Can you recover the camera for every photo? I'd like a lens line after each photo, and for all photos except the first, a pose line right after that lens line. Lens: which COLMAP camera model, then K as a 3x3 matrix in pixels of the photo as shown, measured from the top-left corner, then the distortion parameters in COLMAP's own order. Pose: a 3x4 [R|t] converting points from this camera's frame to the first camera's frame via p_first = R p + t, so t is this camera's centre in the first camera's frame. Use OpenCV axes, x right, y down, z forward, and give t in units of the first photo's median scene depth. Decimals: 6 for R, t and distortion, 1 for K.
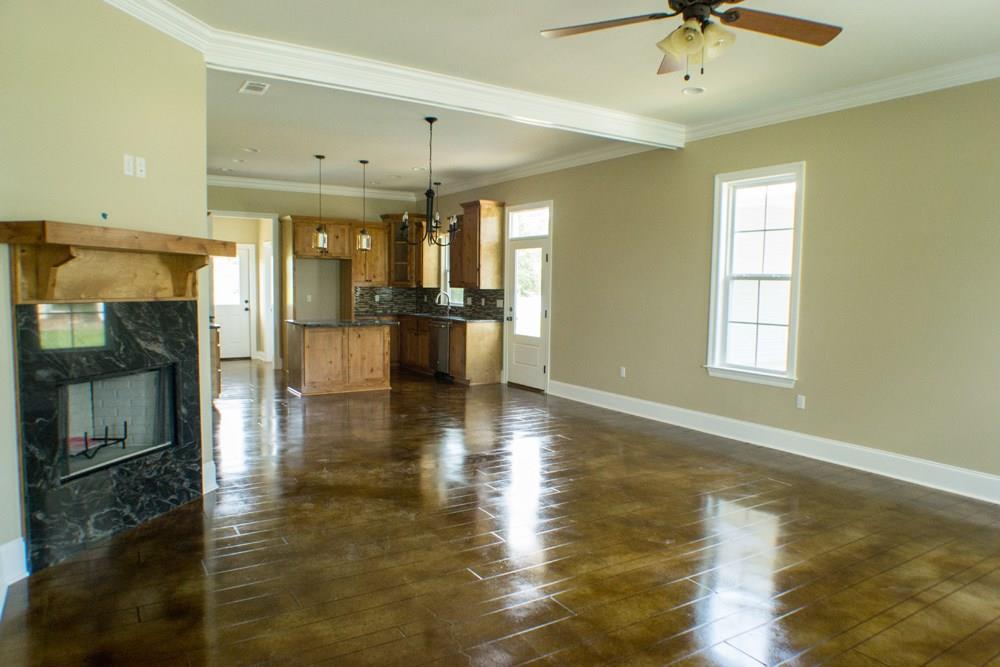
lens RADIAL K [[677.0, 0, 504.7], [0, 677.0, 318.6], [0, 0, 1]] dist [-0.044381, 0.030284]
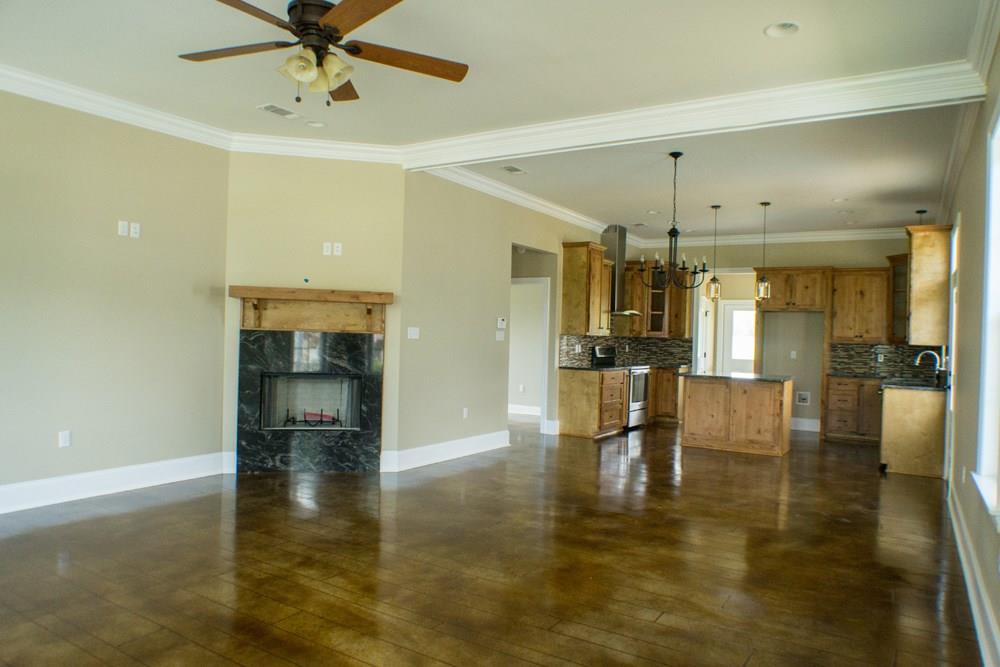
lens RADIAL K [[677.0, 0, 504.7], [0, 677.0, 318.6], [0, 0, 1]] dist [-0.044381, 0.030284]
pose [[0.418300, -0.021554, -0.908053, 0.443936], [-0.071480, 0.995837, -0.056565, 0.001420], [0.905492, 0.088569, 0.415018, 0.287529]]
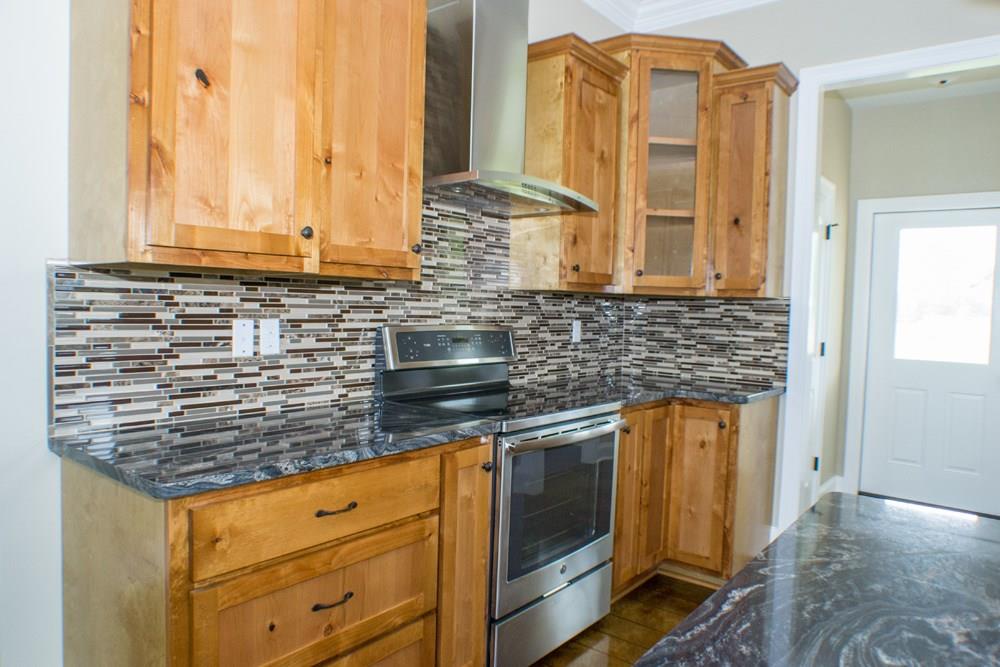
lens RADIAL K [[677.0, 0, 504.7], [0, 677.0, 318.6], [0, 0, 1]] dist [-0.044381, 0.030284]
pose [[0.319240, 0.016326, -0.947533, -0.186331], [-0.076838, 0.997006, -0.008709, -0.028814], [0.944554, 0.075587, 0.319538, 0.809431]]
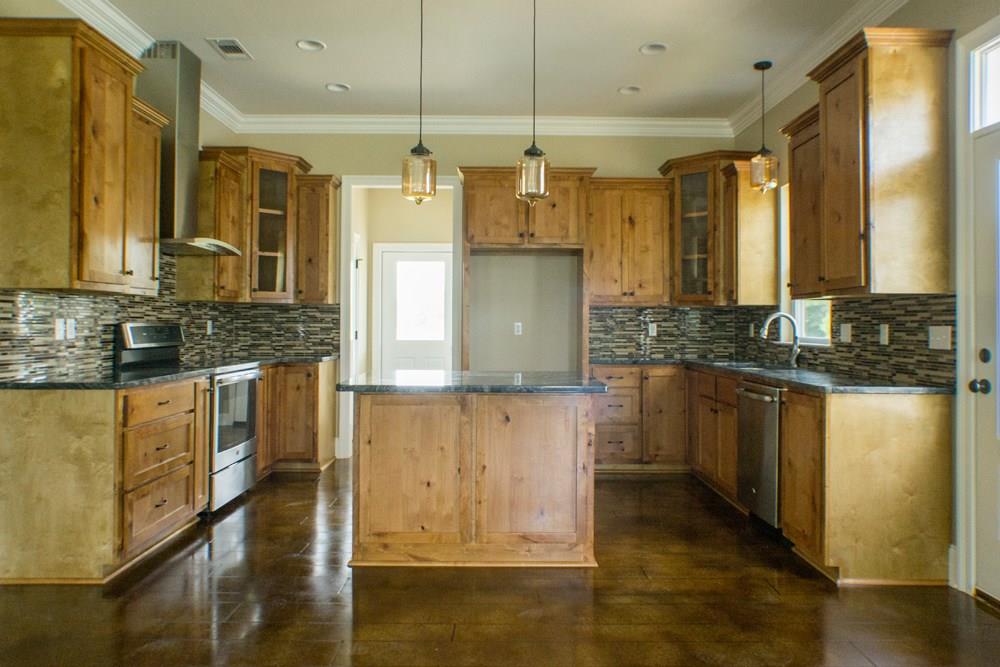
lens RADIAL K [[677.0, 0, 504.7], [0, 677.0, 318.6], [0, 0, 1]] dist [-0.044381, 0.030284]
pose [[0.843601, -0.012976, -0.536814, -0.011753], [-0.021431, 0.998098, -0.057804, -0.008180], [0.536543, 0.060268, 0.841718, 0.622294]]
